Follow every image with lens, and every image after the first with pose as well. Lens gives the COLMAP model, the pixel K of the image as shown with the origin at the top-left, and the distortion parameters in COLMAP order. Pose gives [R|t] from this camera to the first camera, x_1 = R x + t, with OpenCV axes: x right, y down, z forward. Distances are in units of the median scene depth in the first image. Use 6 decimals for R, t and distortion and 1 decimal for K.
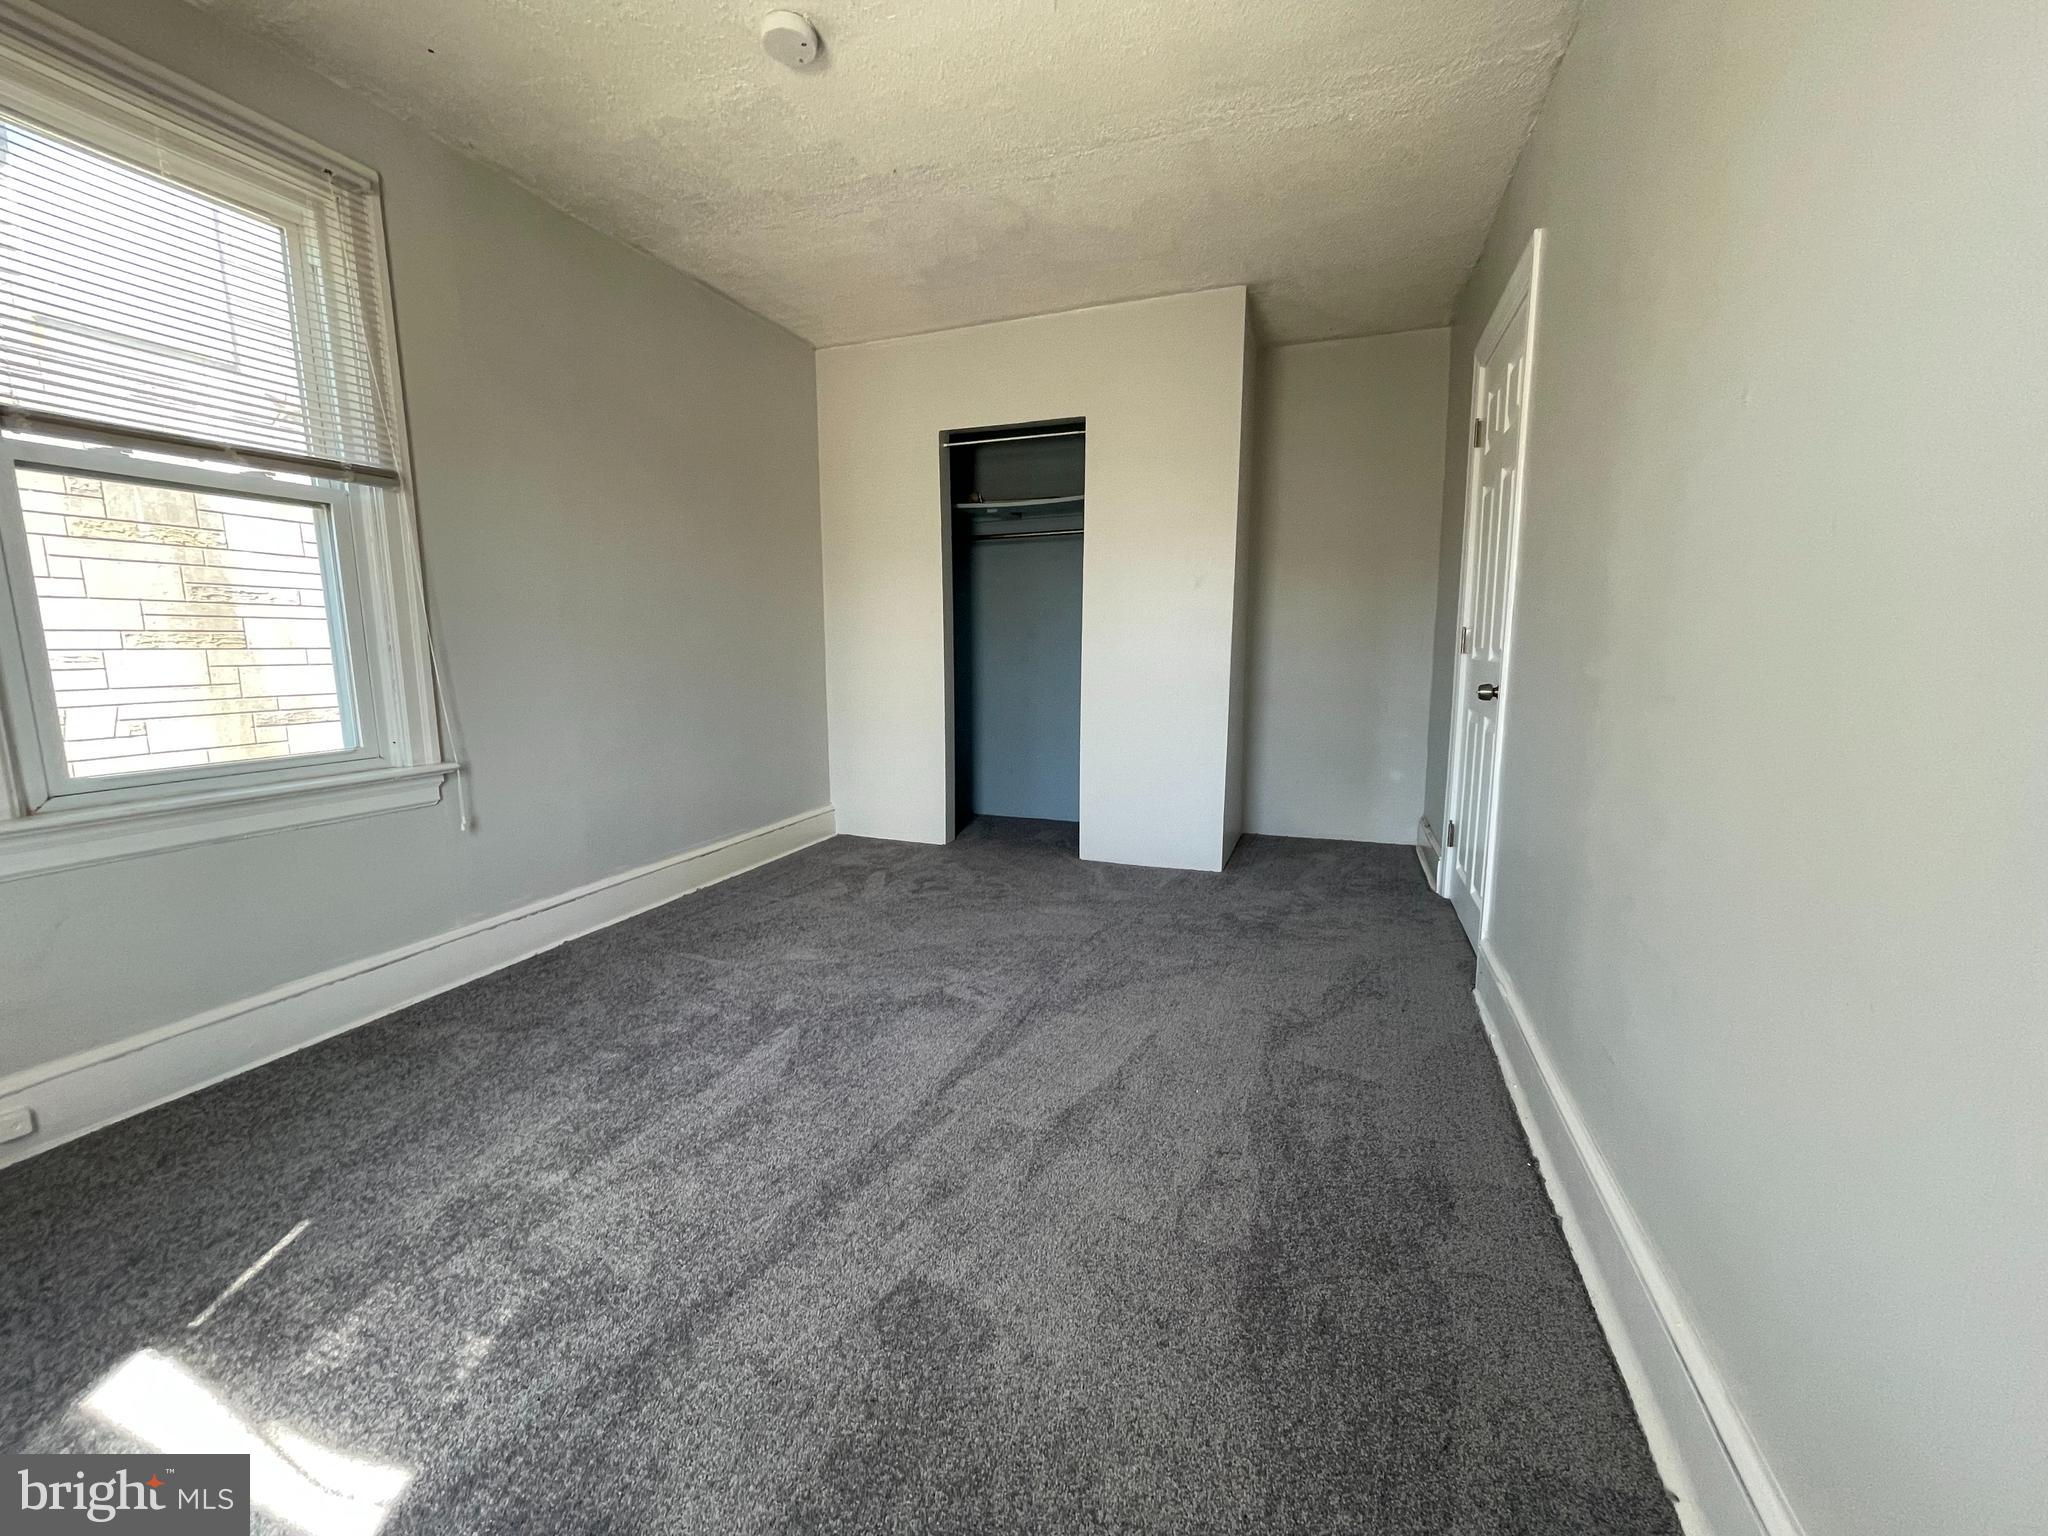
lens RADIAL K [[827.8, 0, 1017.6], [0, 827.8, 771.4], [0, 0, 1]] dist [0.001500, 0.000154]
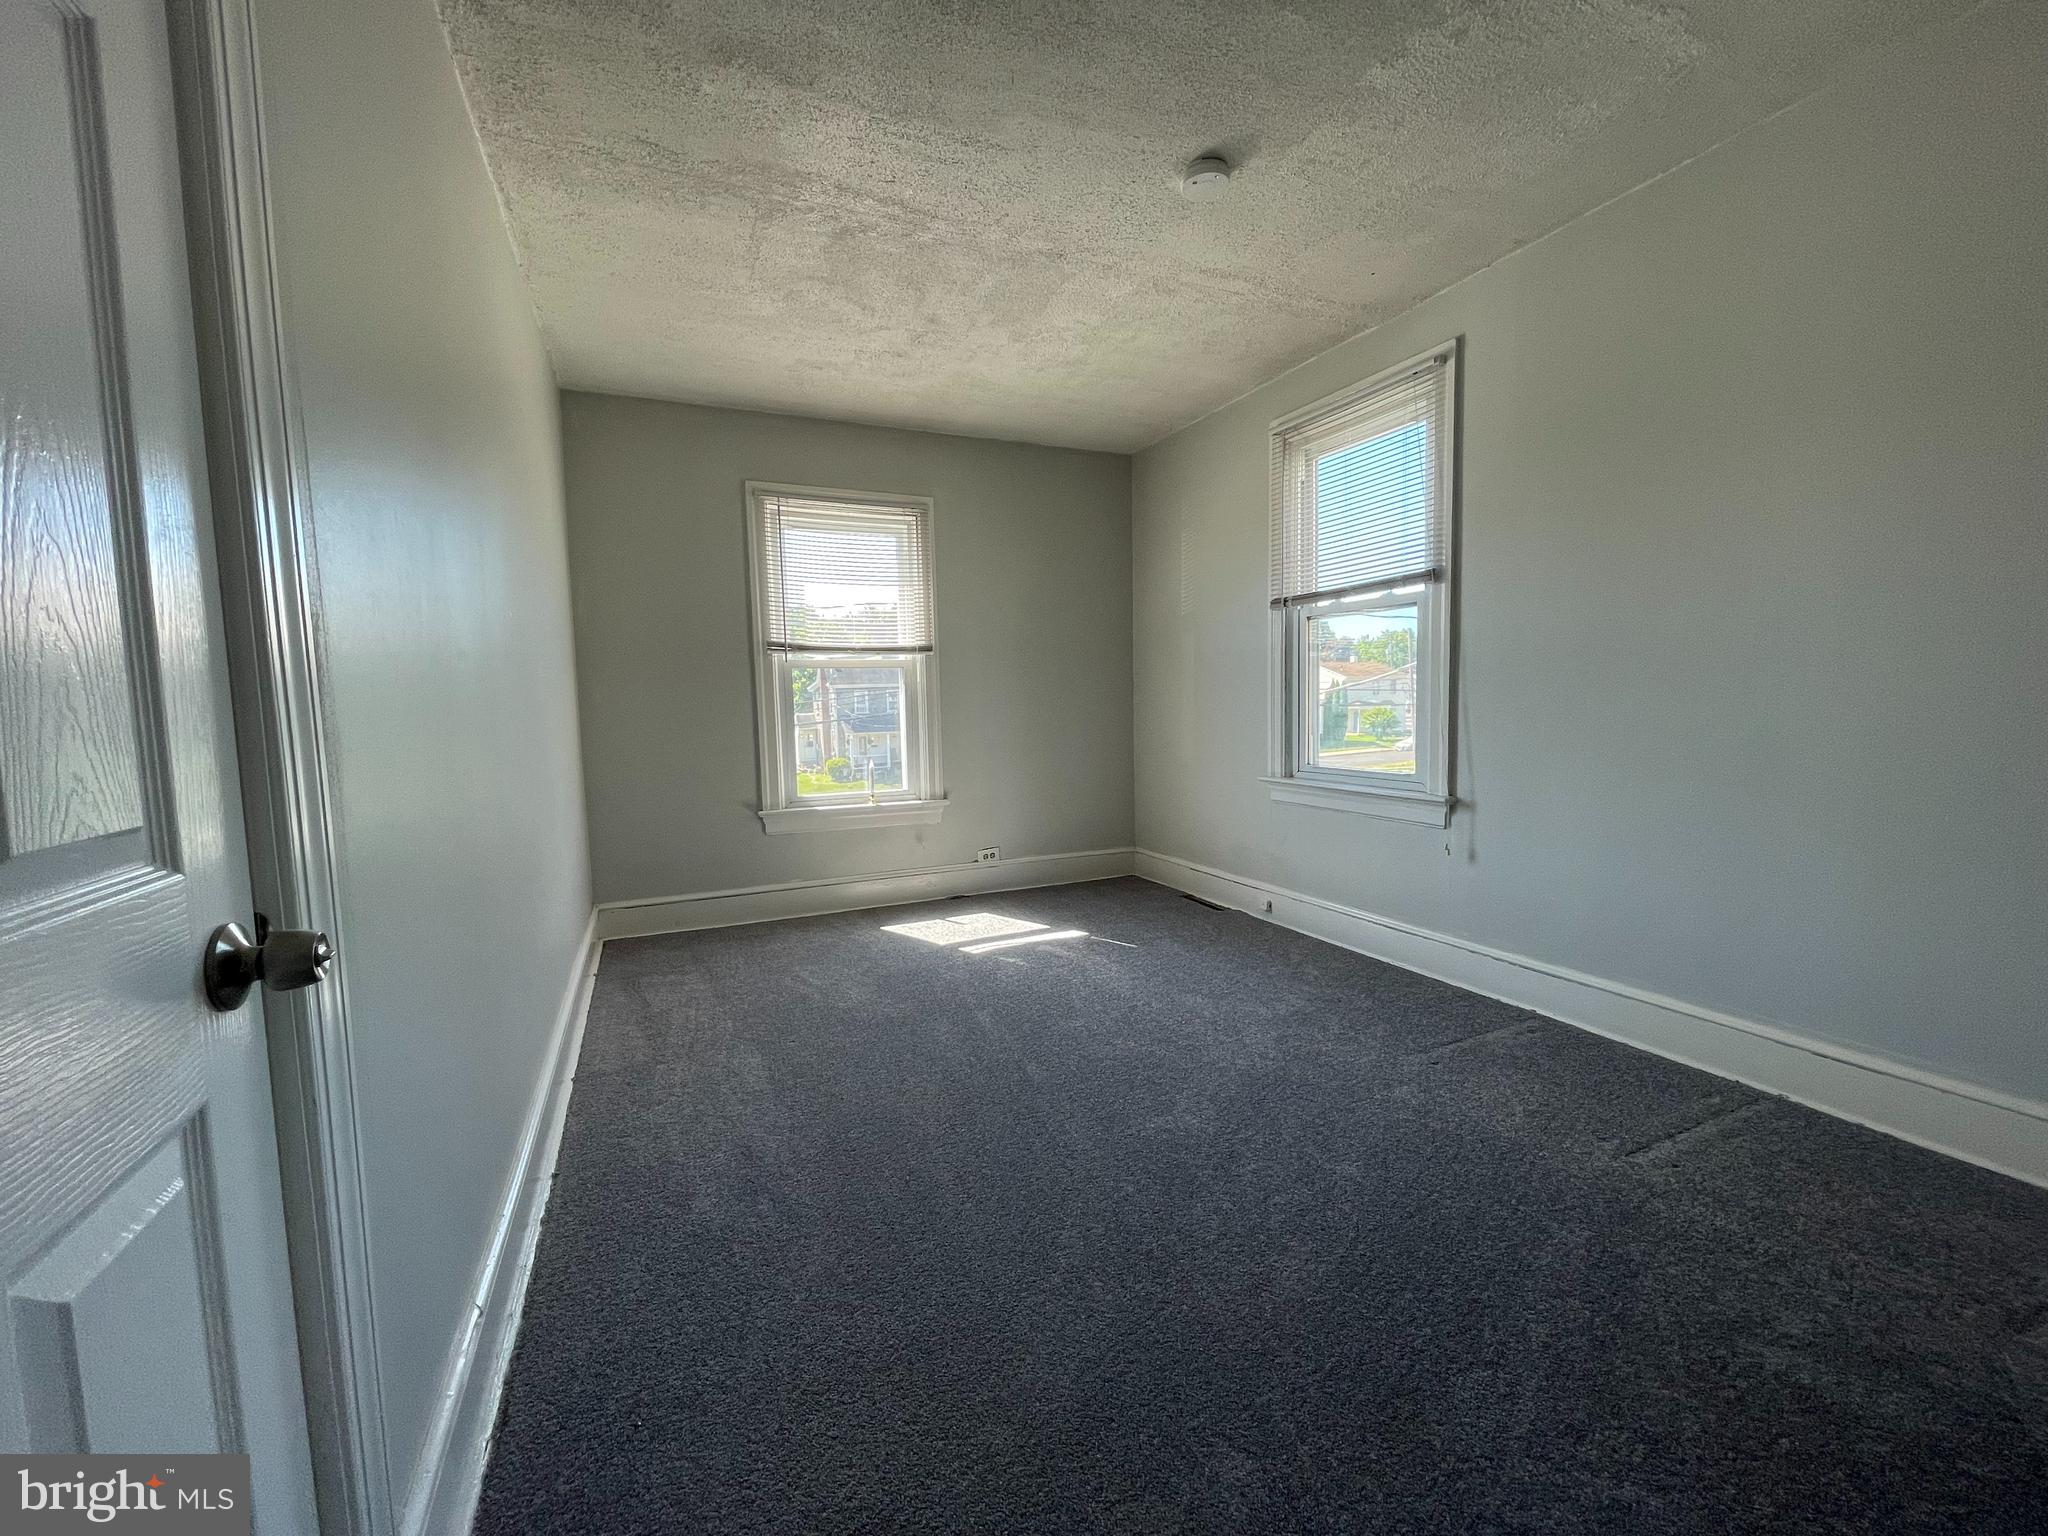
lens RADIAL K [[827.8, 0, 1017.6], [0, 827.8, 771.4], [0, 0, 1]] dist [0.001500, 0.000154]
pose [[-0.714487, 0.083408, -0.694659, 0.570986], [-0.080444, 0.976490, 0.199988, -0.227541], [0.695009, 0.198770, -0.690980, 1.327806]]
